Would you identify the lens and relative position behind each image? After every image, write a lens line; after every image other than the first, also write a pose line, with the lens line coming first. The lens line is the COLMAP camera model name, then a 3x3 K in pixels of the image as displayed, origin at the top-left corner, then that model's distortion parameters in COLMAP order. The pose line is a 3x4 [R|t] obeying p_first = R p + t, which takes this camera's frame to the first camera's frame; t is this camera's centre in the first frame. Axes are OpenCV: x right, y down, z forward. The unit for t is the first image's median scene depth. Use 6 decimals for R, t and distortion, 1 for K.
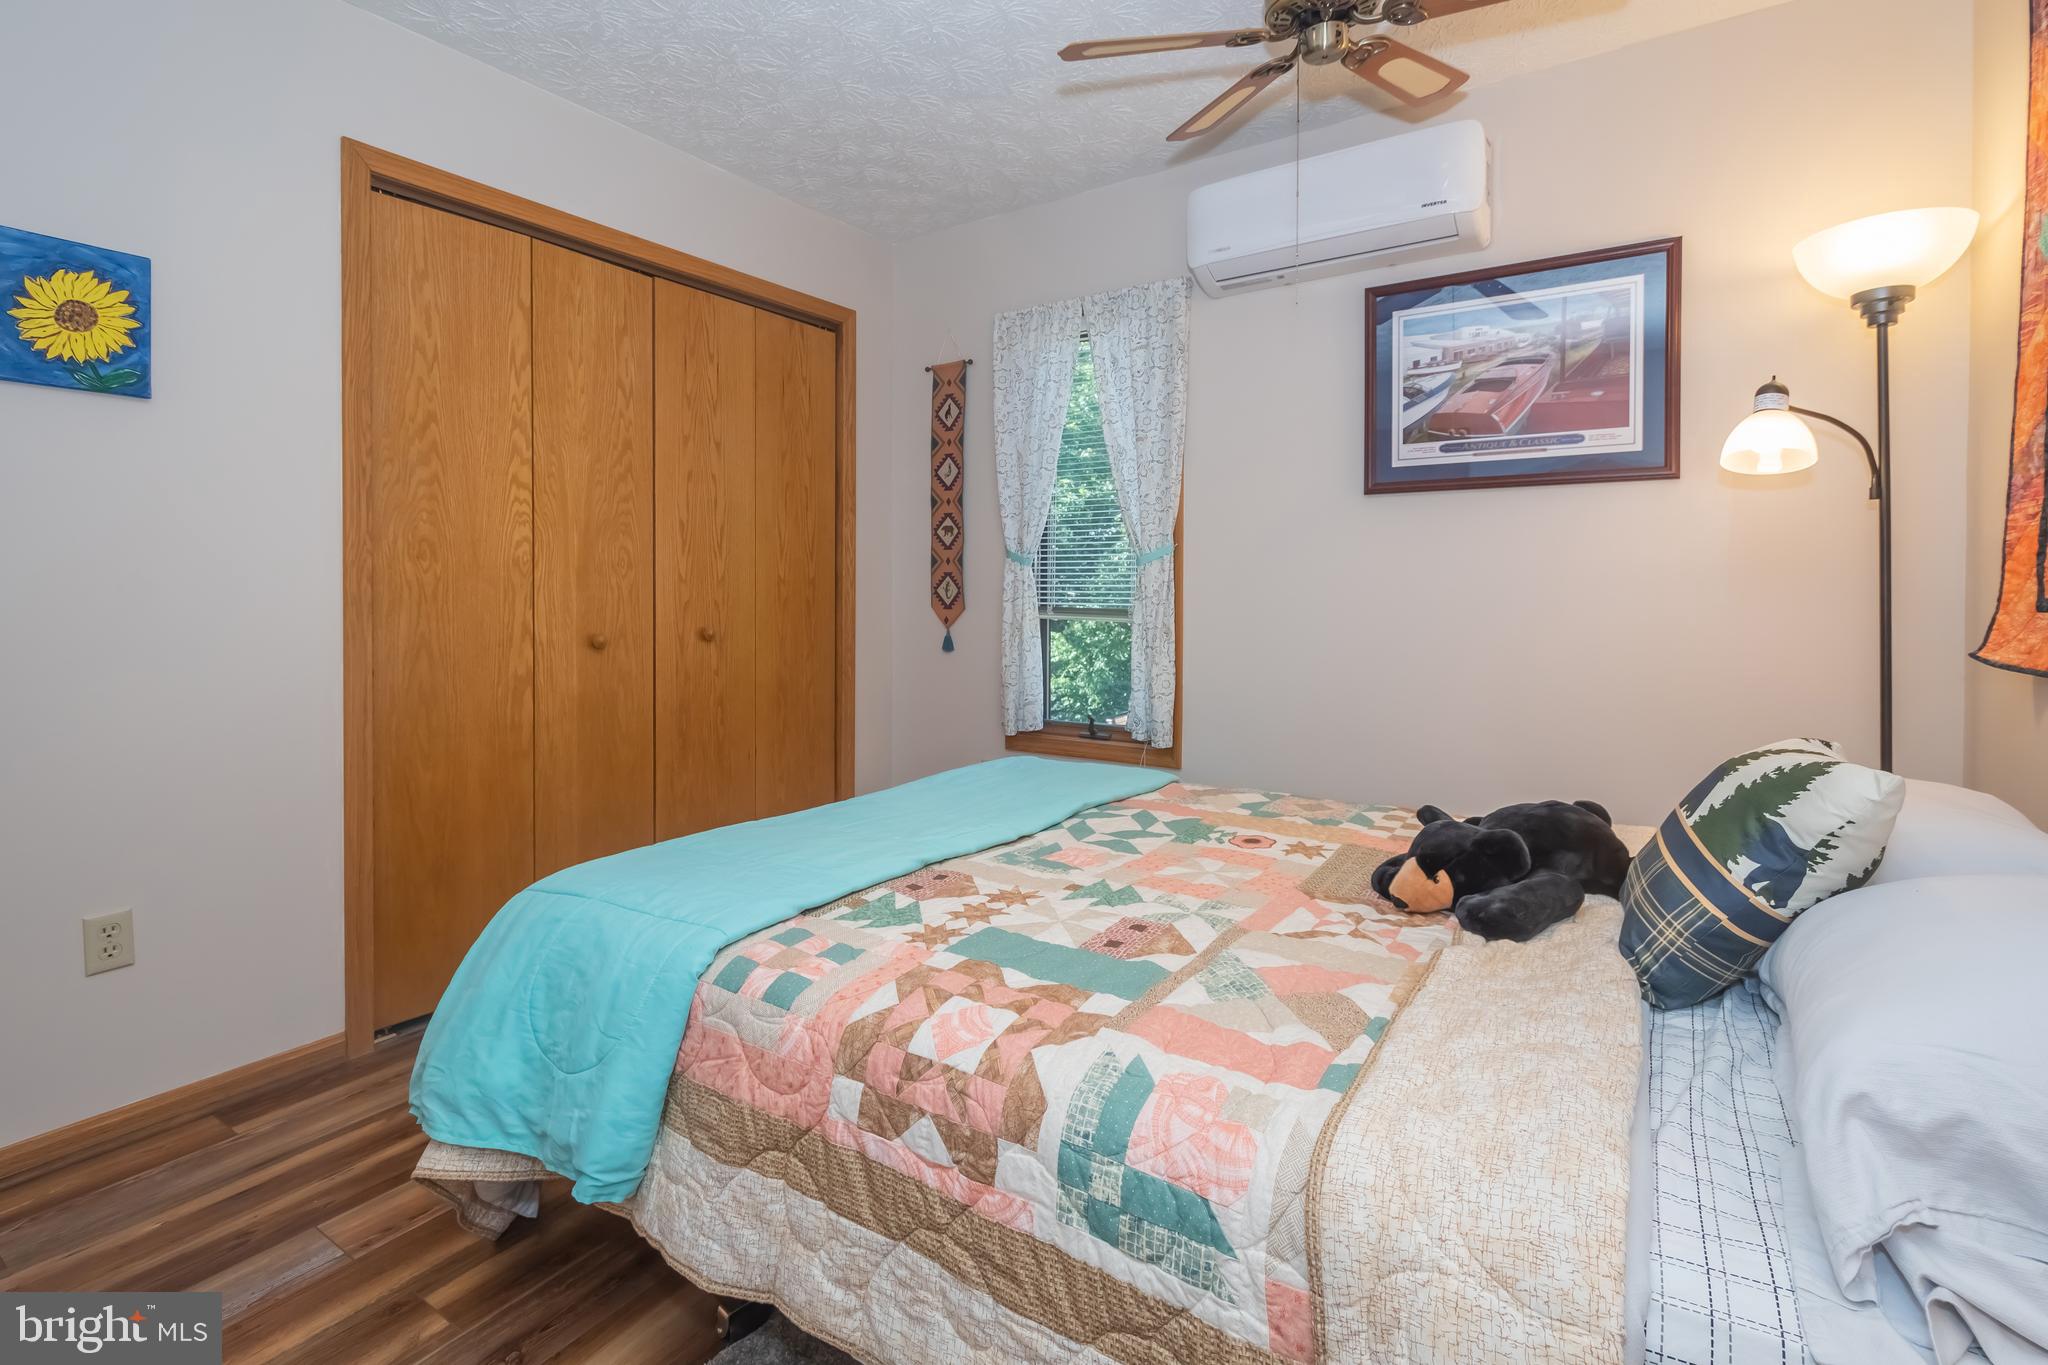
lens RADIAL K [[924.7, 0, 1026.6], [0, 924.7, 600.9], [0, 0, 1]] dist [0.002569, -0.000021]
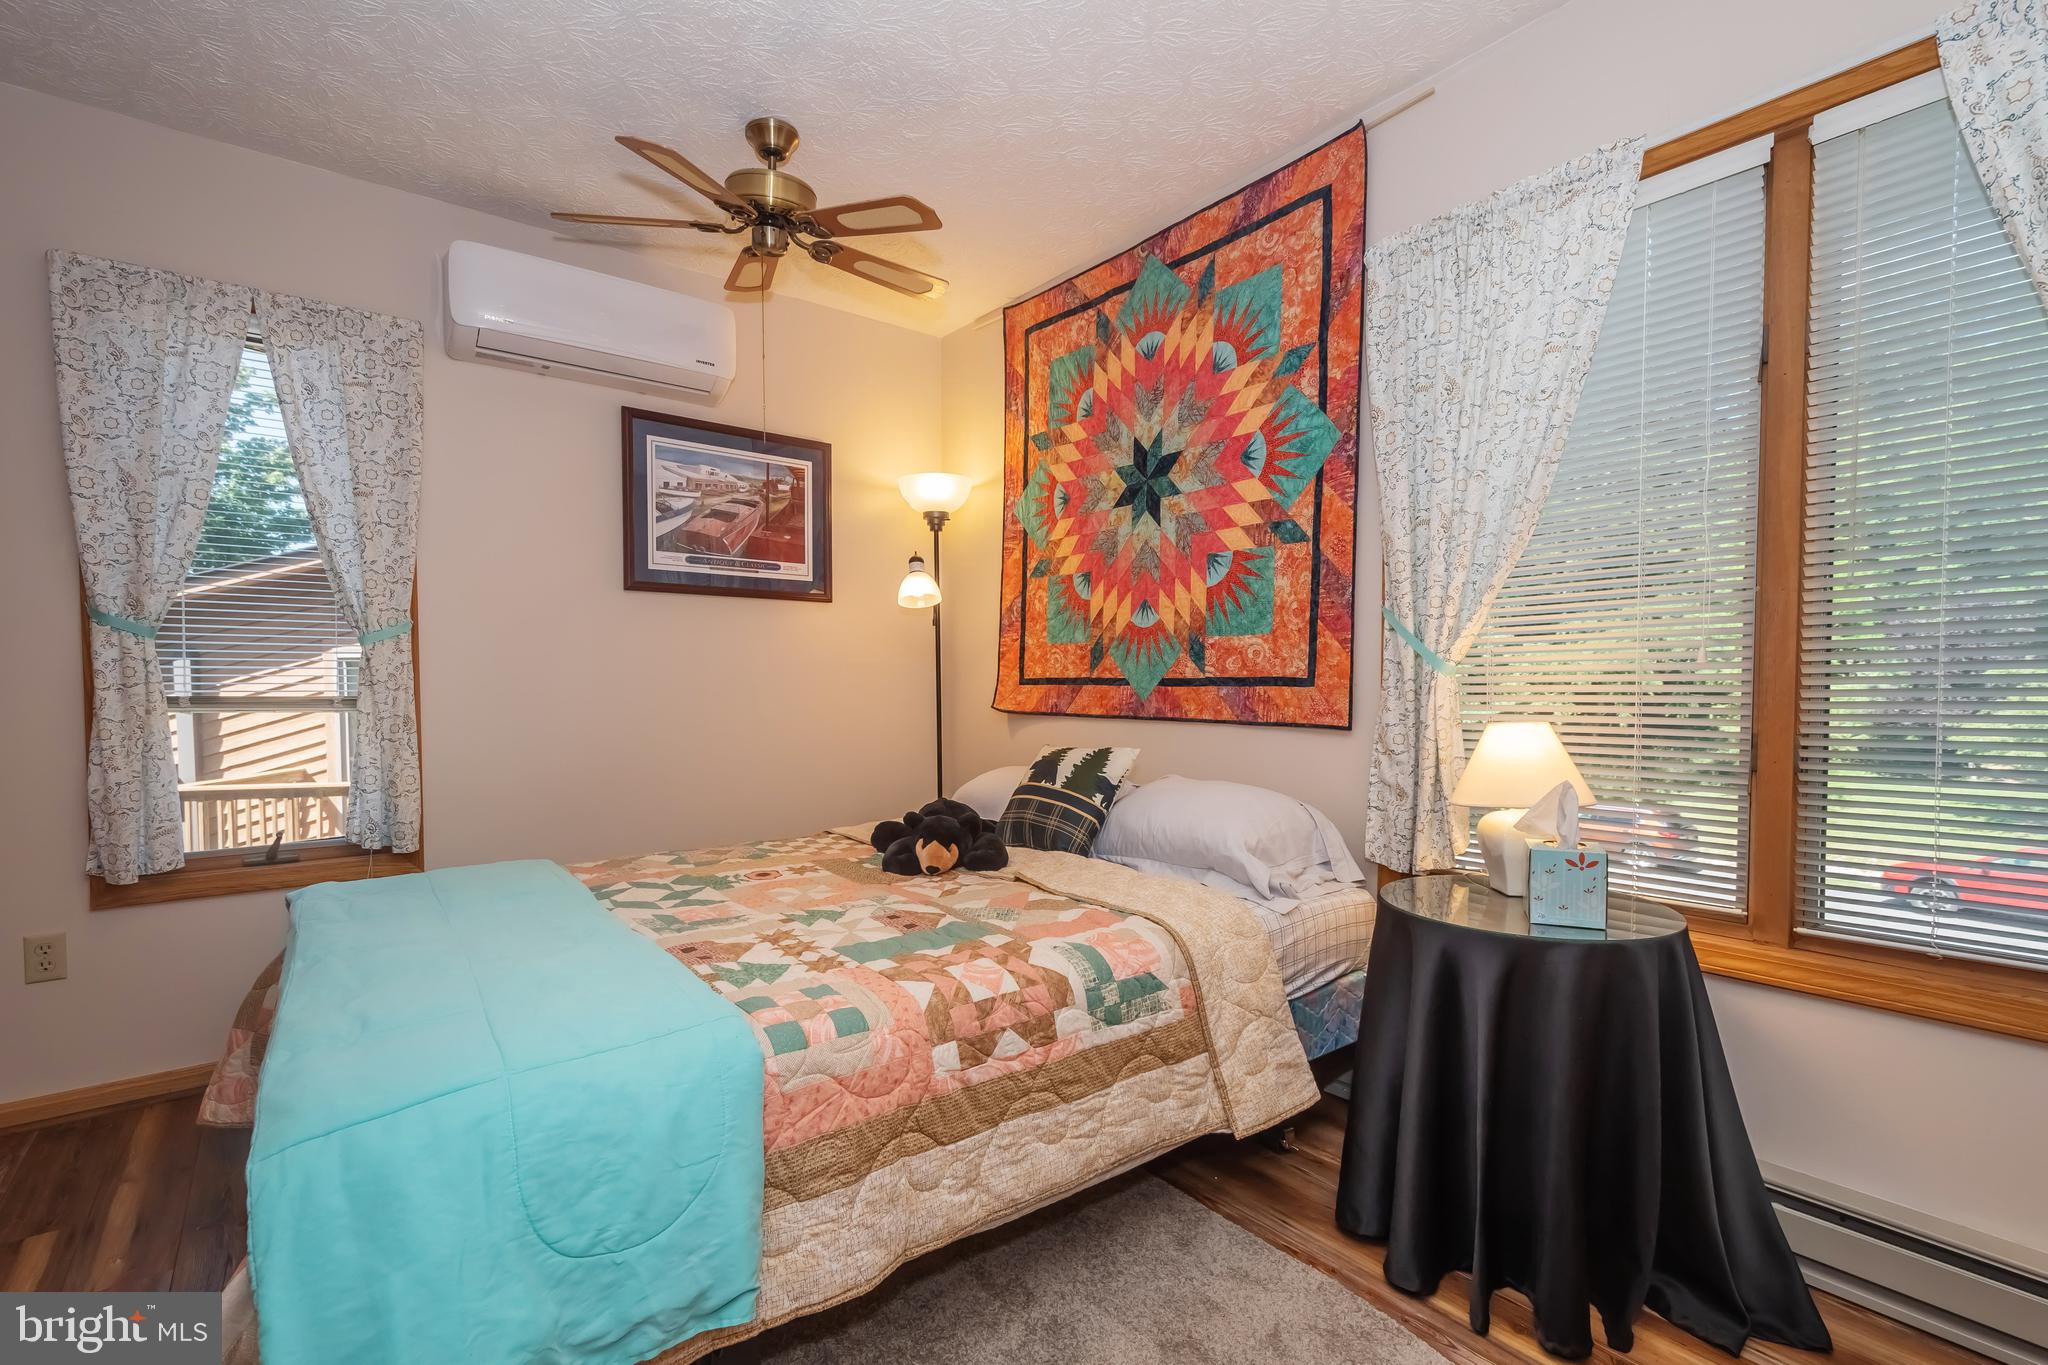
lens RADIAL K [[894.0, 0, 1011.7], [0, 894.0, 713.9], [0, 0, 1]] dist [0.000077, -0.000213]
pose [[0.333063, -0.036206, 0.942209, -1.052298], [0.011403, 0.999344, 0.034371, 0.008949], [-0.942836, -0.000704, 0.333257, 0.390928]]
